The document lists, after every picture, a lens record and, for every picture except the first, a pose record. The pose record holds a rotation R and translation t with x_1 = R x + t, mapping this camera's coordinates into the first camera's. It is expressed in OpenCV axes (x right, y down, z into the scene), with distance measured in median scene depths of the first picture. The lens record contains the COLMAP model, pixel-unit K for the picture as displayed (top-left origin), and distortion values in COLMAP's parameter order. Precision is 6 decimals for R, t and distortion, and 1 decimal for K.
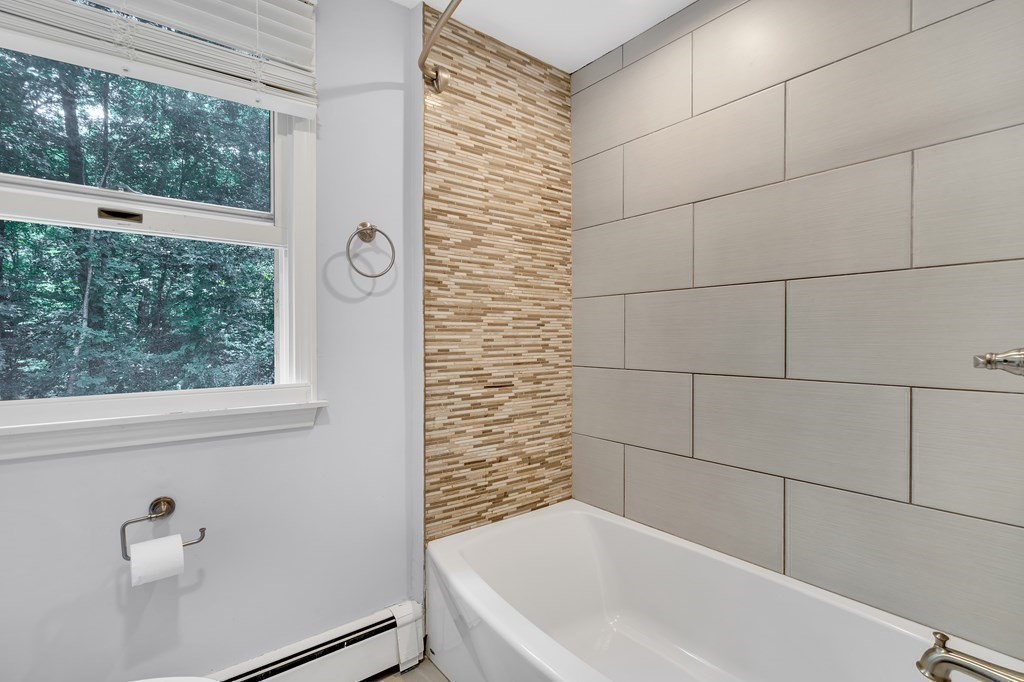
lens RADIAL K [[469.0, 0, 489.5], [0, 469.0, 344.2], [0, 0, 1]] dist [-0.002167, 0.000032]
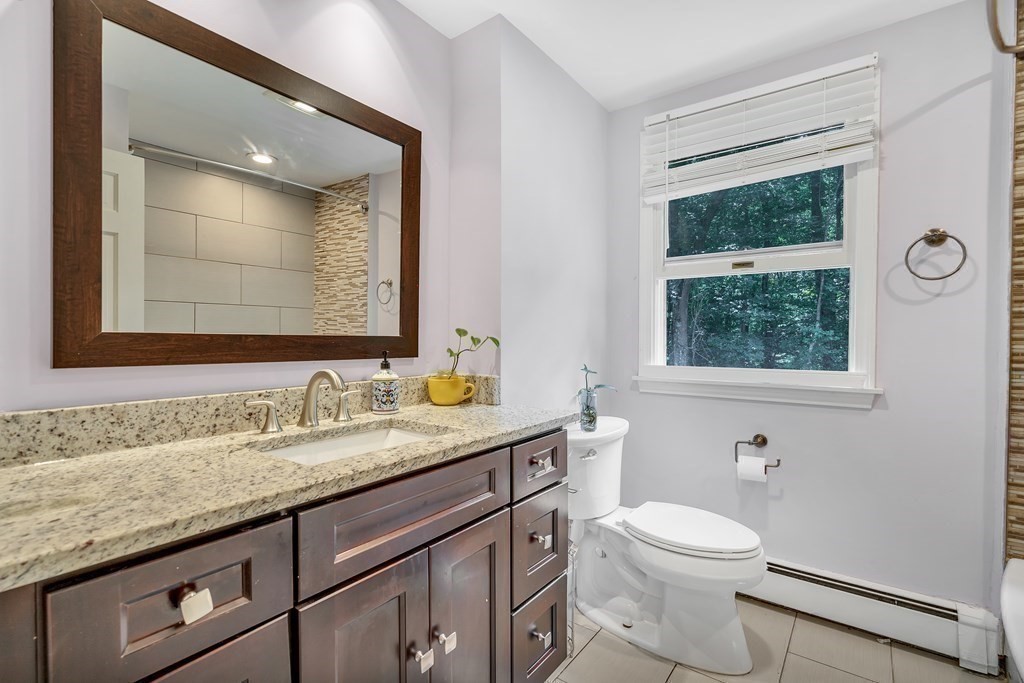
lens RADIAL K [[469.0, 0, 512.9], [0, 469.0, 341.3], [0, 0, 1]] dist [-0.002167, 0.000032]
pose [[0.249257, 0.011477, -0.968369, 0.521885], [-0.016564, 0.999834, 0.007586, 0.005375], [0.968296, 0.014149, 0.249405, -0.190044]]
